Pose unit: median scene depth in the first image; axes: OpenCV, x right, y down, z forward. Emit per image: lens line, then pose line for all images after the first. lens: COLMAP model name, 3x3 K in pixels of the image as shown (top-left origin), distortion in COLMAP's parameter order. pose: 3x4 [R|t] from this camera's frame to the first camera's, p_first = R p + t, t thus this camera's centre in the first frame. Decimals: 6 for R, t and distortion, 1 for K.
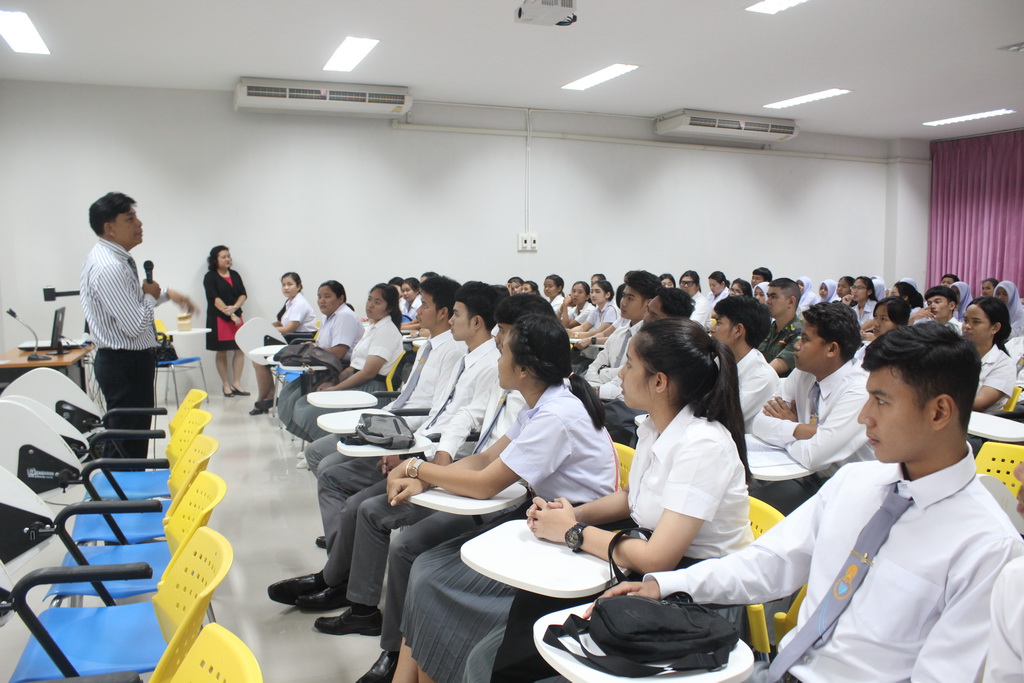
lens RADIAL K [[870.3, 0, 512.0], [0, 870.3, 341.5], [0, 0, 1]] dist [-0.144543, 0.163090]
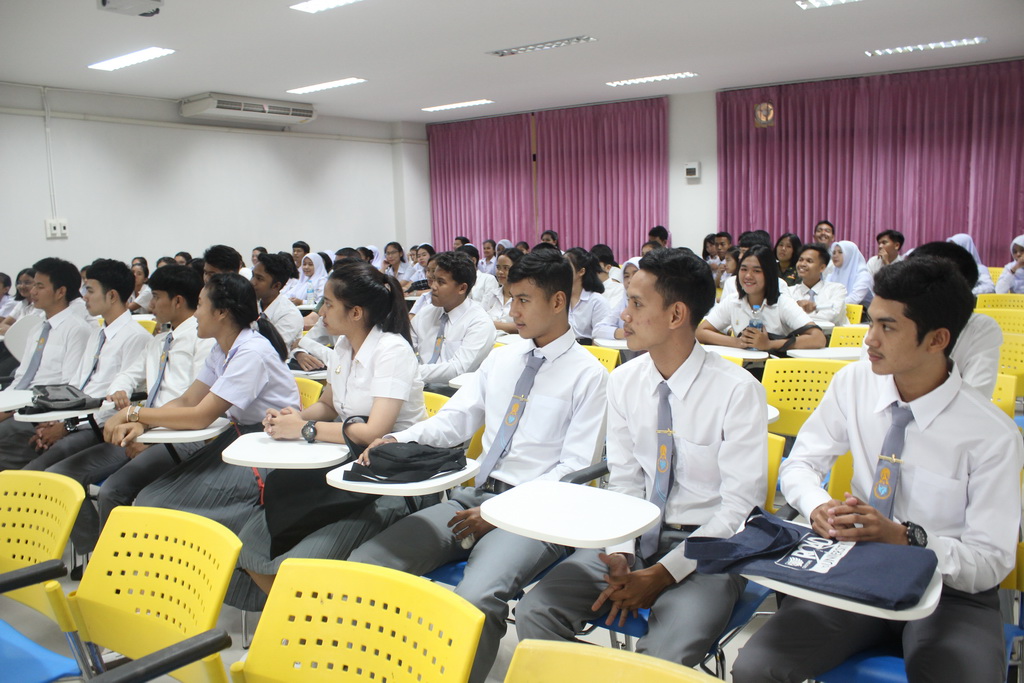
lens RADIAL K [[870.3, 0, 512.0], [0, 870.3, 341.5], [0, 0, 1]] dist [-0.144543, 0.163090]
pose [[0.841202, -0.104944, 0.530439, -0.142167], [0.092921, 0.994448, 0.049385, 0.021252], [-0.532676, 0.007746, 0.846284, -0.116432]]
